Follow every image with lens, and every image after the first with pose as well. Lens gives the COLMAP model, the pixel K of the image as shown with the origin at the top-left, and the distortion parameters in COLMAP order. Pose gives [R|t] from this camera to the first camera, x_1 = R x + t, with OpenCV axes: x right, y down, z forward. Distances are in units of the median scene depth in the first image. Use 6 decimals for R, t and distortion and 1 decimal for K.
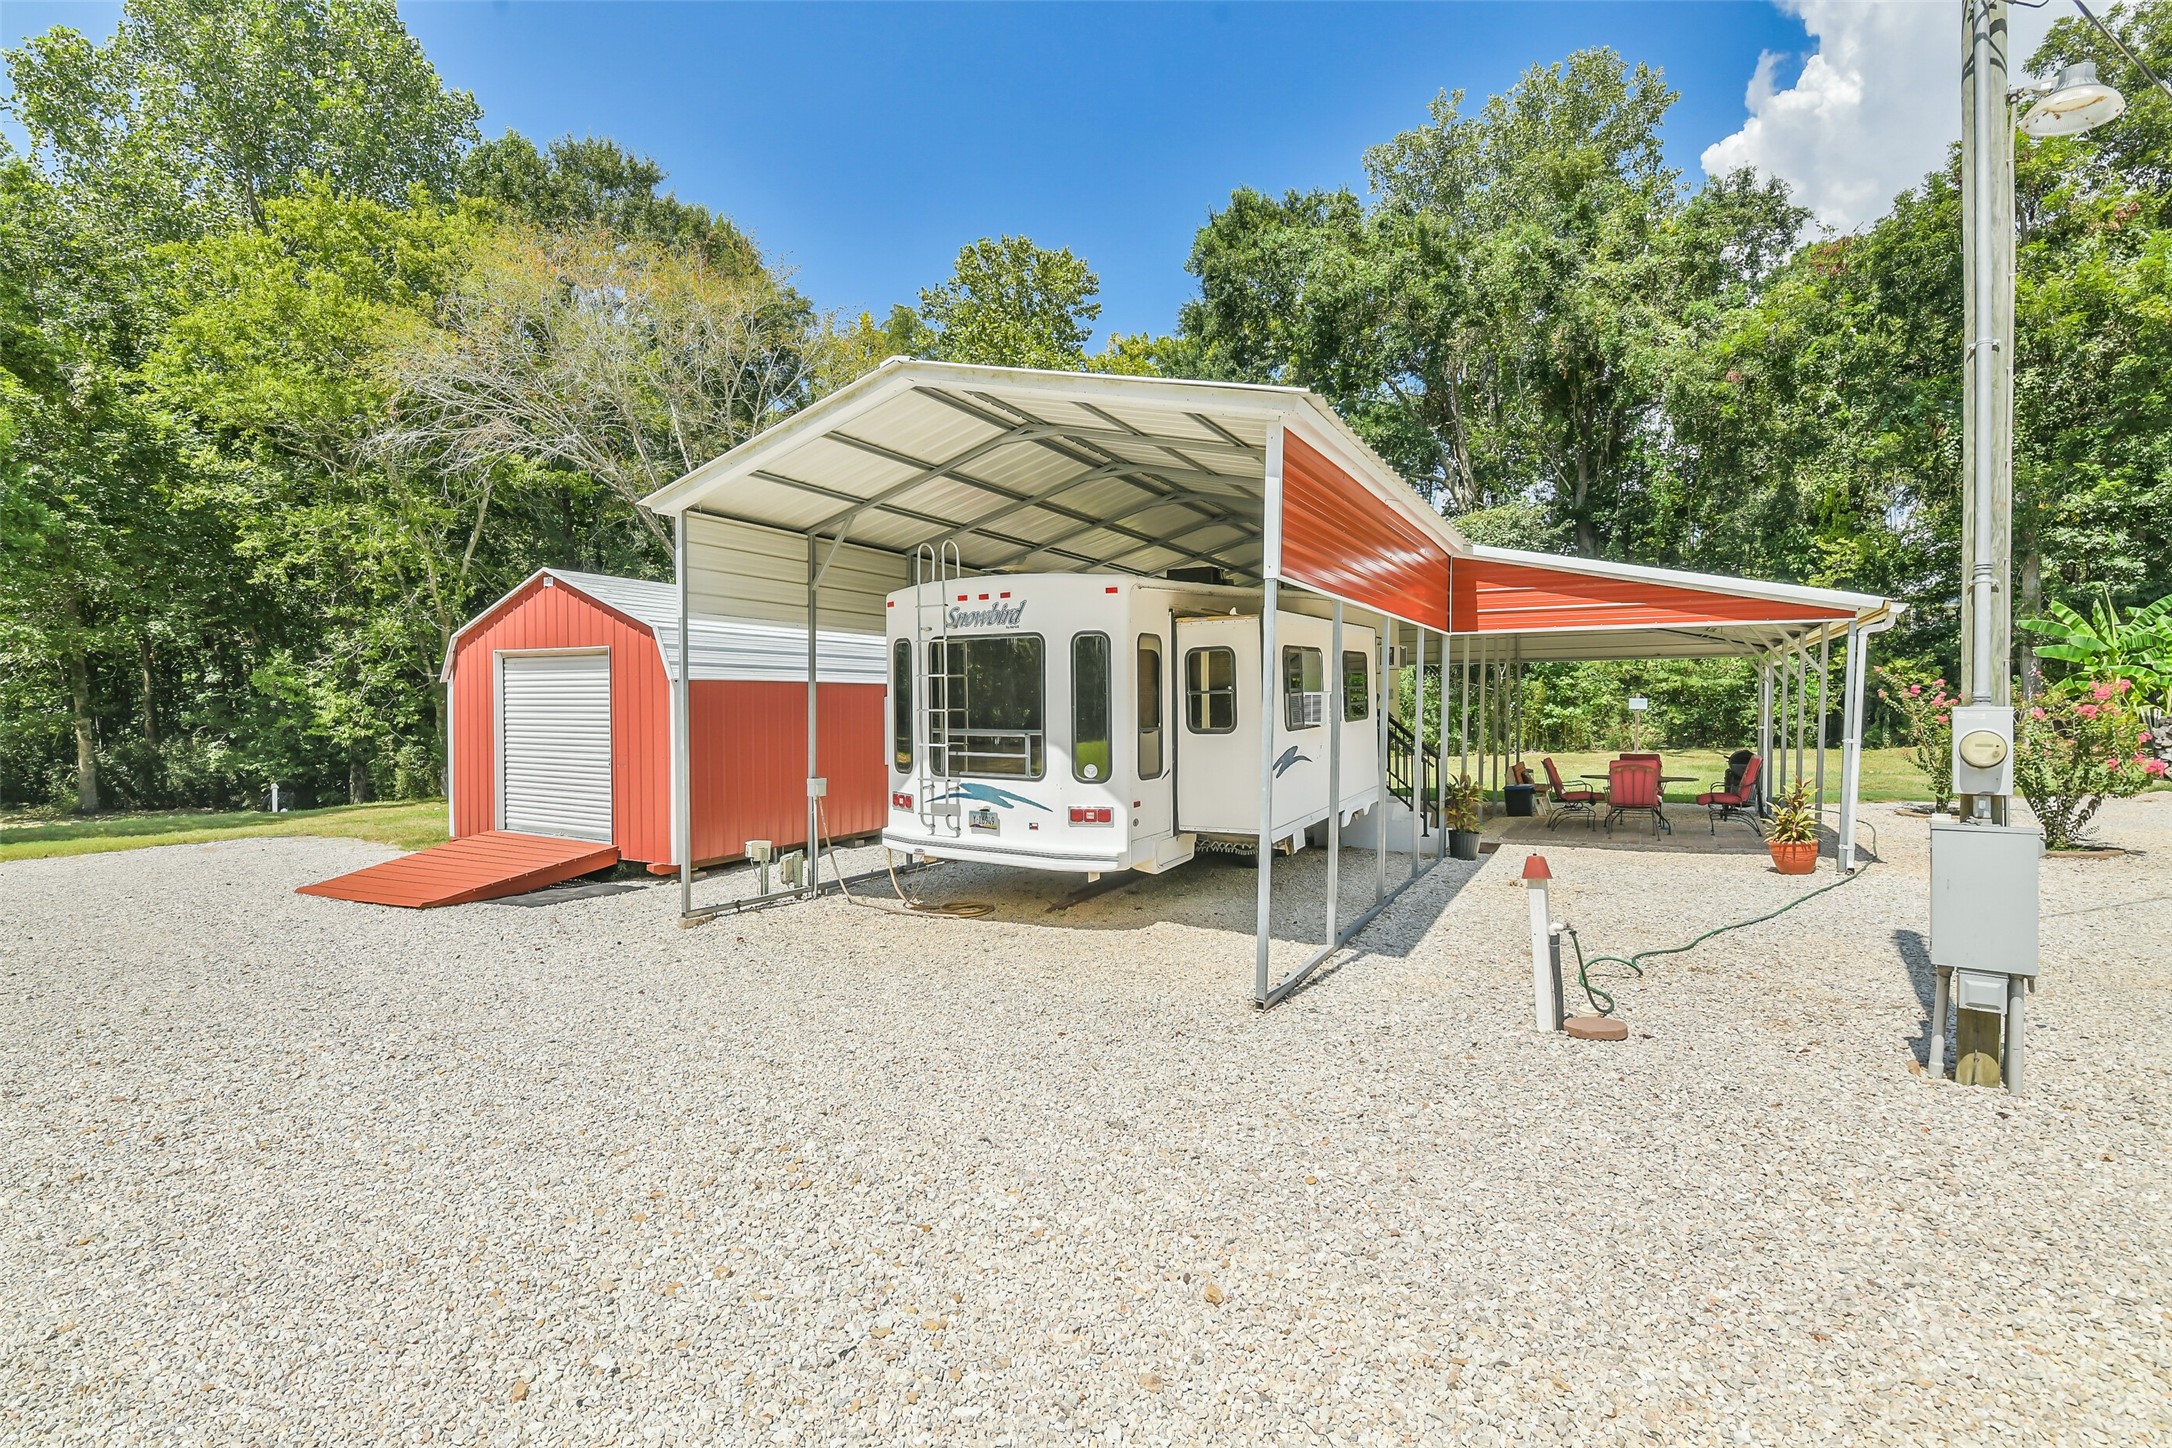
lens RADIAL K [[932.5, 0, 1069.8], [0, 932.5, 722.0], [0, 0, 1]] dist [-0.010713, -0.001851]
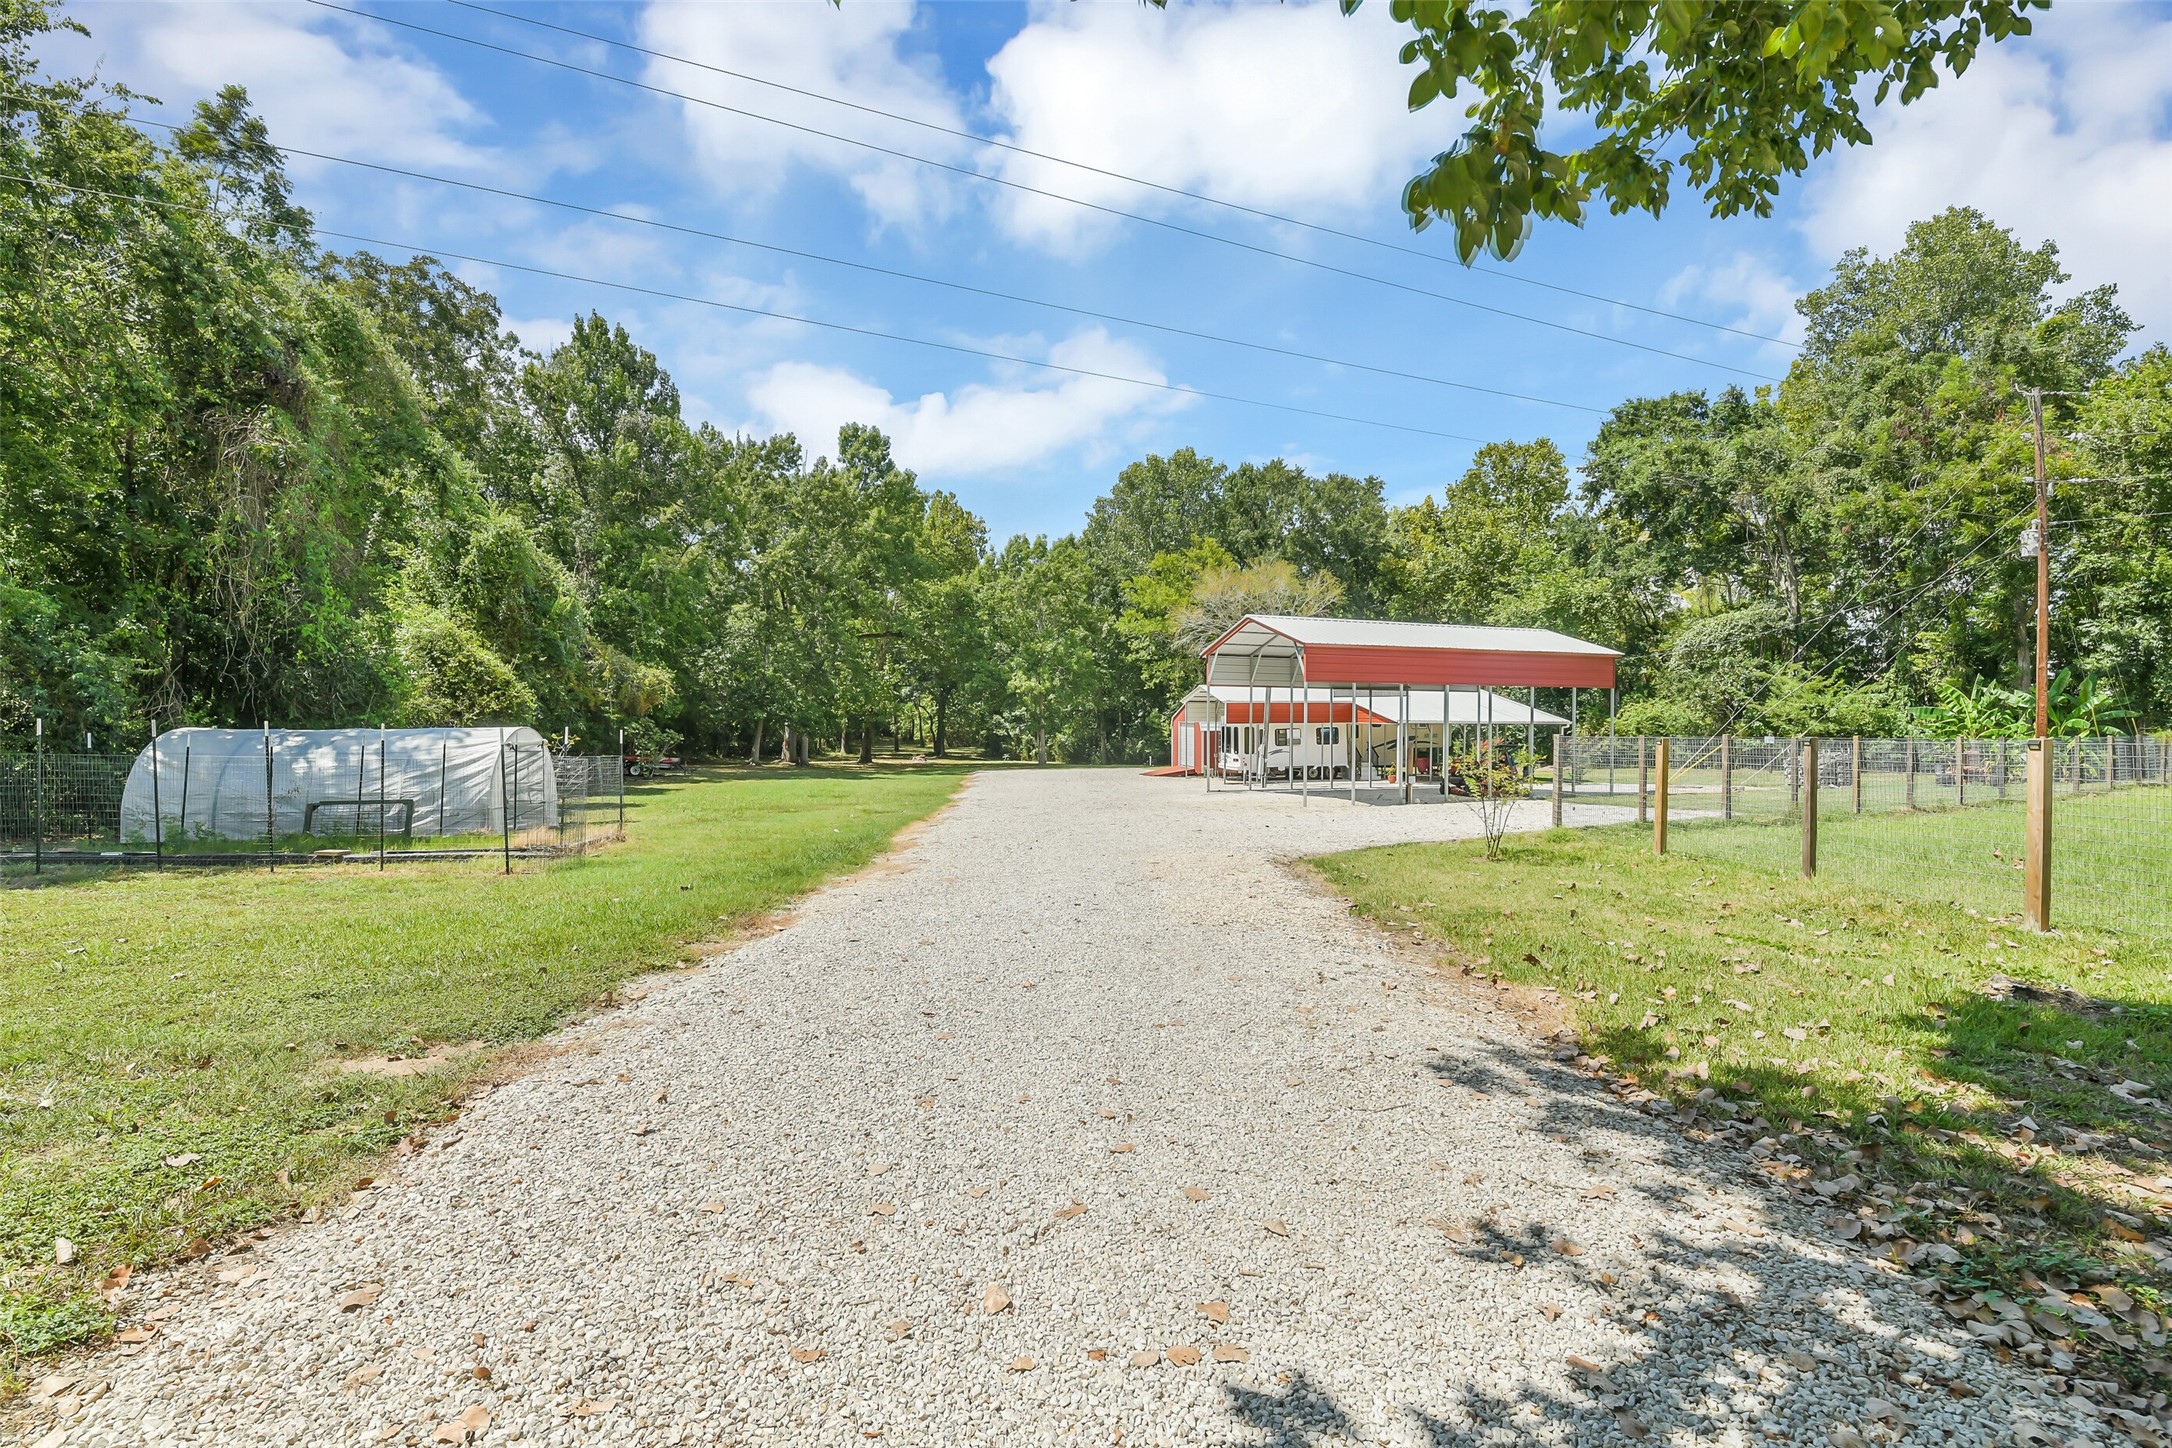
lens RADIAL K [[932.5, 0, 1085.3], [0, 932.5, 725.5], [0, 0, 1]] dist [-0.010713, -0.001851]
pose [[0.673307, 0.012859, -0.739251, 1.216142], [-0.015625, 0.999873, 0.003162, -0.038169], [0.739198, 0.009422, 0.673423, -1.172777]]
